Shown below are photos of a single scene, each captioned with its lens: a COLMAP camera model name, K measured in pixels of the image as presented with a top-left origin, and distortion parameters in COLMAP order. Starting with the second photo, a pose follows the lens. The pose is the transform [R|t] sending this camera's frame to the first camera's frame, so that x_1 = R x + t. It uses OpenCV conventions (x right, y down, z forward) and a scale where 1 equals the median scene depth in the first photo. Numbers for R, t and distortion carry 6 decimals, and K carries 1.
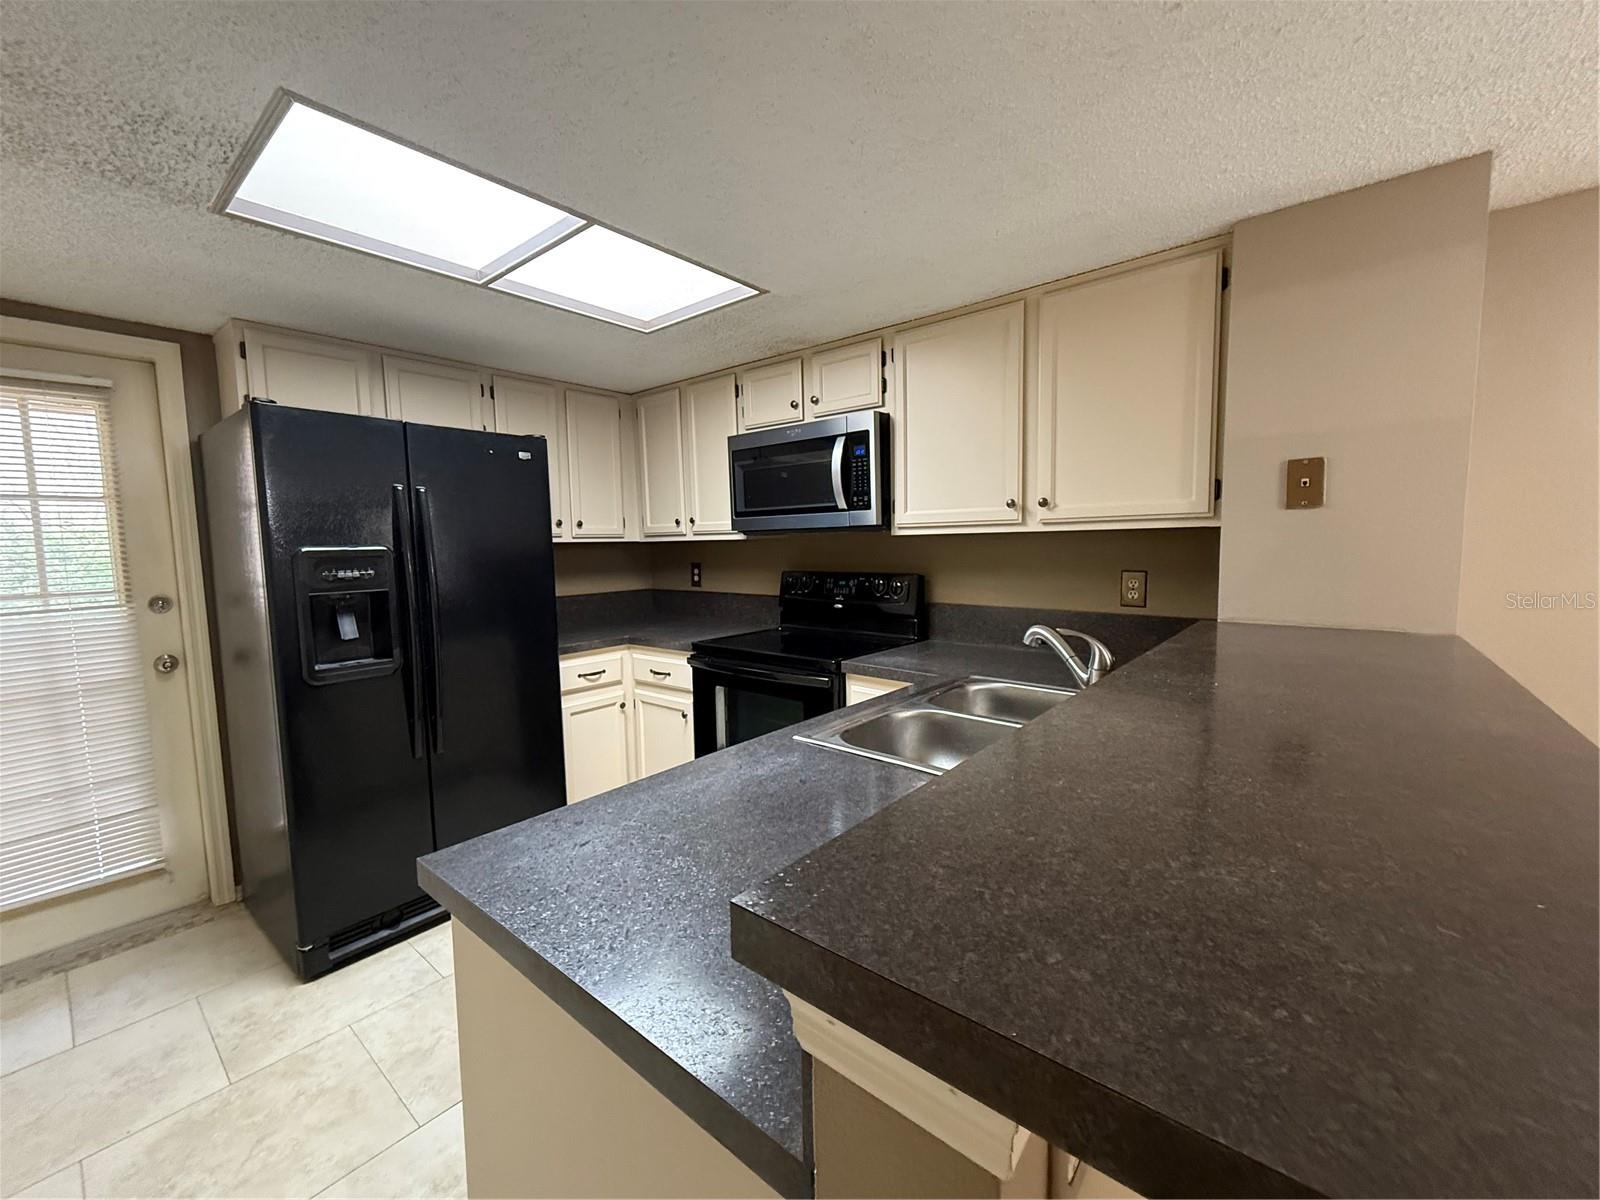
lens RADIAL K [[643.4, 0, 799.7], [0, 643.4, 597.8], [0, 0, 1]] dist [0.000435, -0.000117]
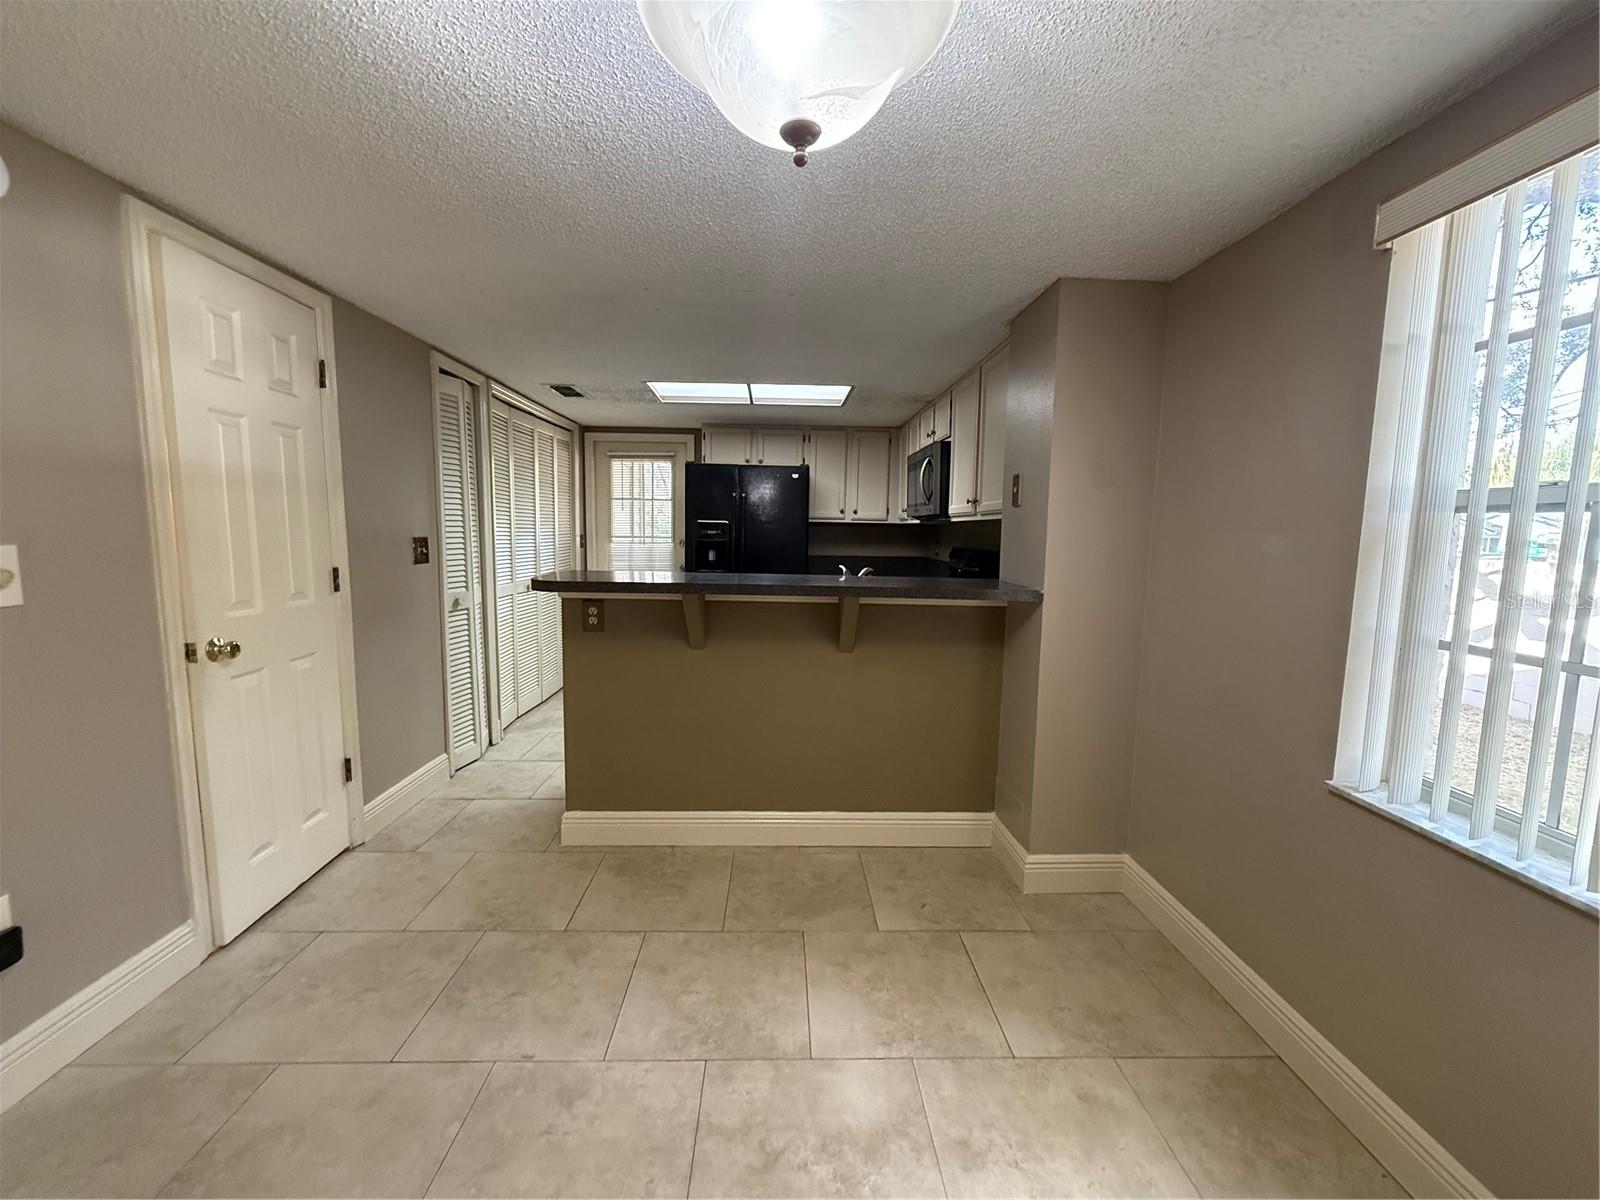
lens RADIAL K [[643.4, 0, 799.7], [0, 643.4, 597.8], [0, 0, 1]] dist [0.000435, -0.000117]
pose [[0.663690, 0.108707, -0.740066, 1.062901], [-0.093044, 0.993697, 0.062520, 0.019877], [0.742198, 0.027365, 0.669622, -0.273102]]
